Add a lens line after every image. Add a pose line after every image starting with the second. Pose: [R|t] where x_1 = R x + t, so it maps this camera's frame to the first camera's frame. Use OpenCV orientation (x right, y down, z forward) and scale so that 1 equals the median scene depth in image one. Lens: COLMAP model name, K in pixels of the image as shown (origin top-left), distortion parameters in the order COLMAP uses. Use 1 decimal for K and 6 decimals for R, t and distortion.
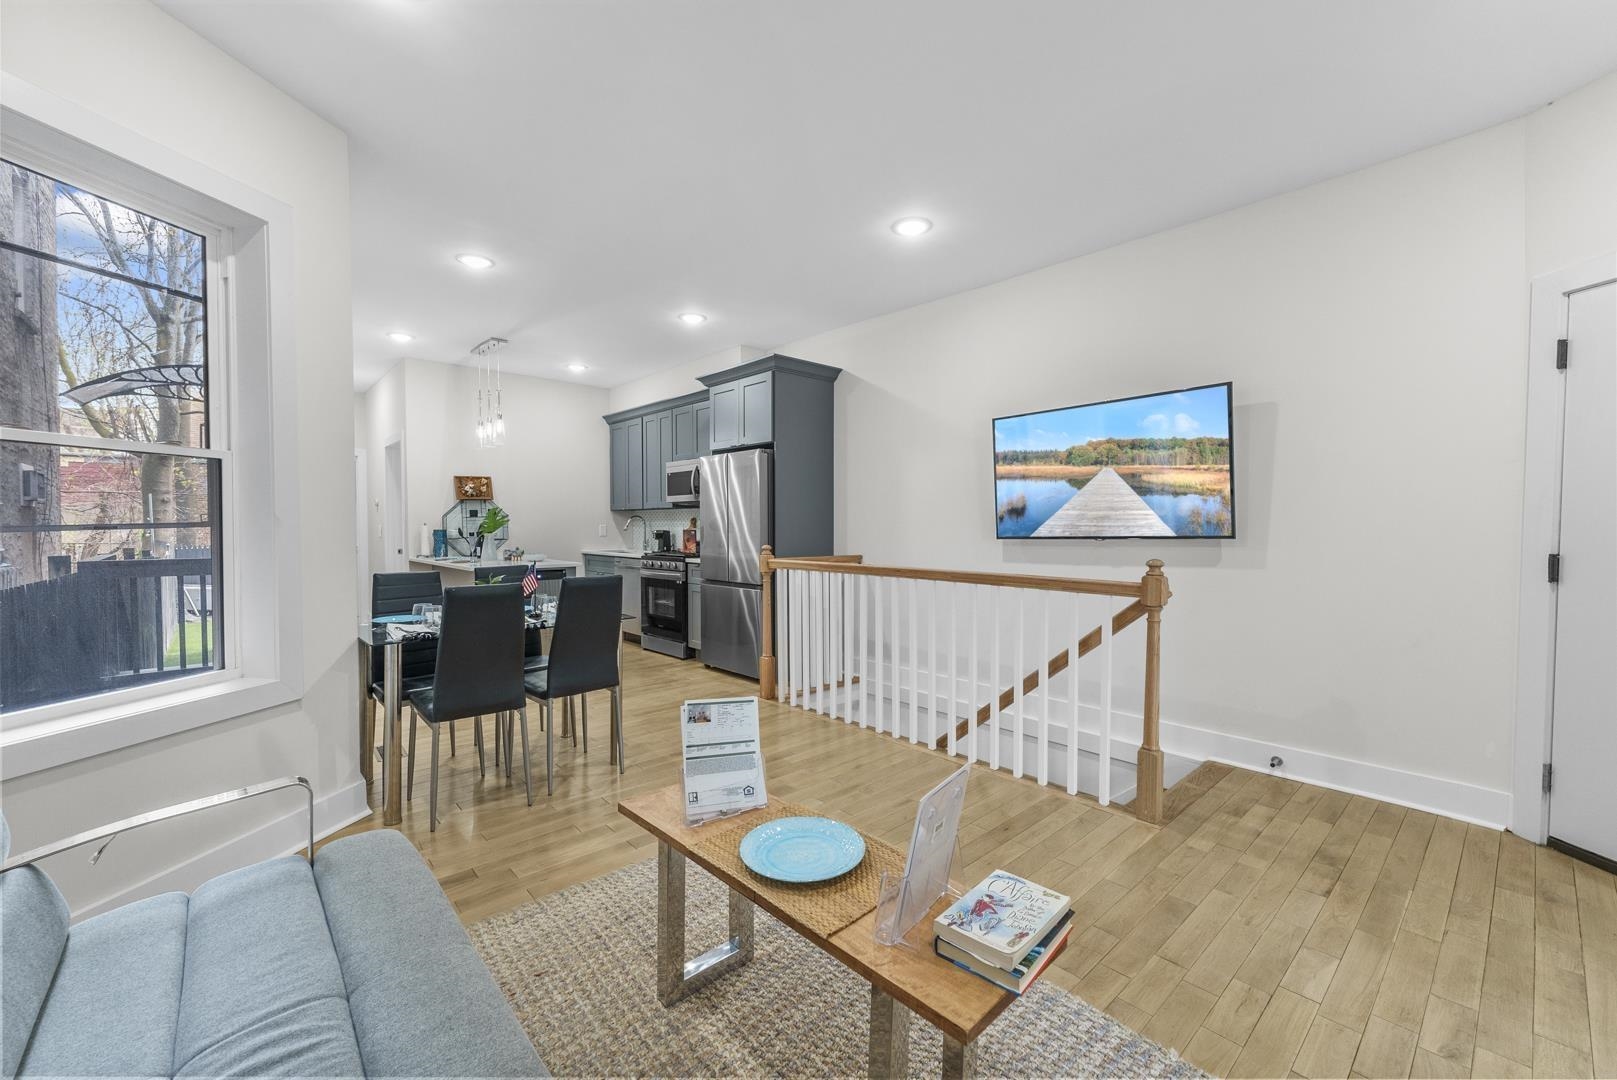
lens RADIAL K [[654.3, 0, 808.5], [0, 654.3, 540.0], [0, 0, 1]] dist [0.008960, -0.000124]
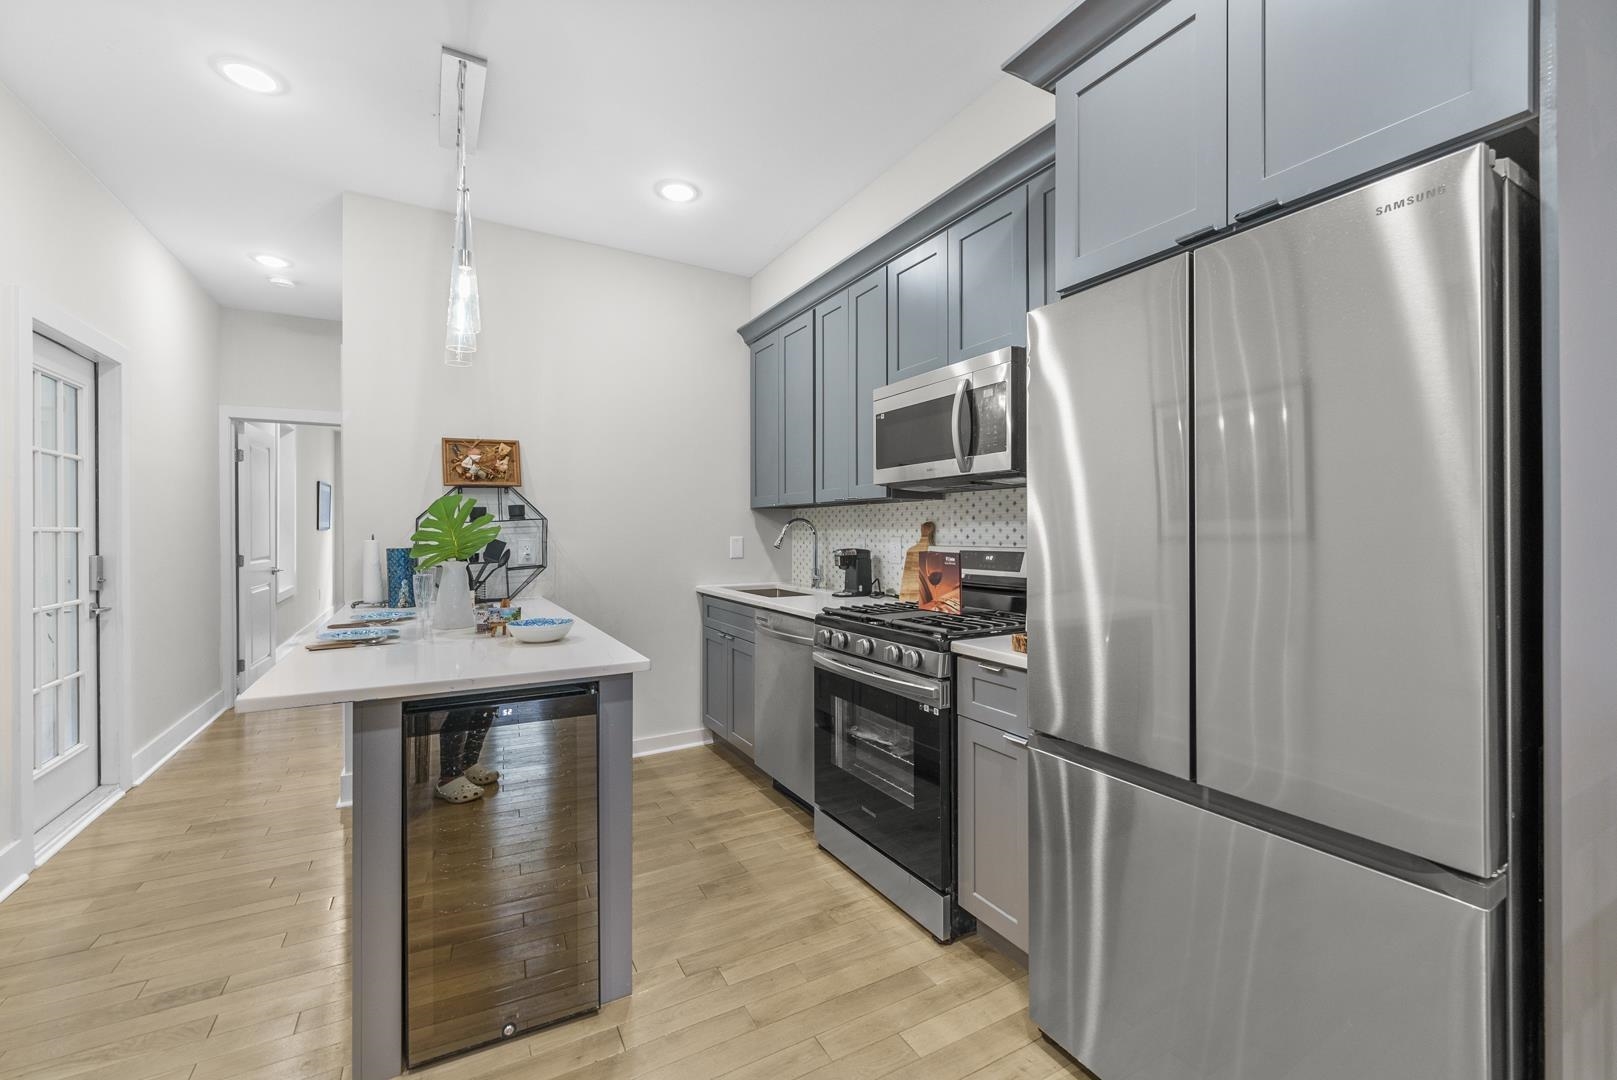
lens RADIAL K [[665.2, 0, 808.4], [0, 665.2, 528.3], [0, 0, 1]] dist [0.004304, -0.004213]
pose [[0.974890, -0.000929, -0.222686, -0.163605], [-0.005517, 0.999584, -0.028326, -0.017635], [0.222620, 0.028843, 0.974479, 0.580442]]
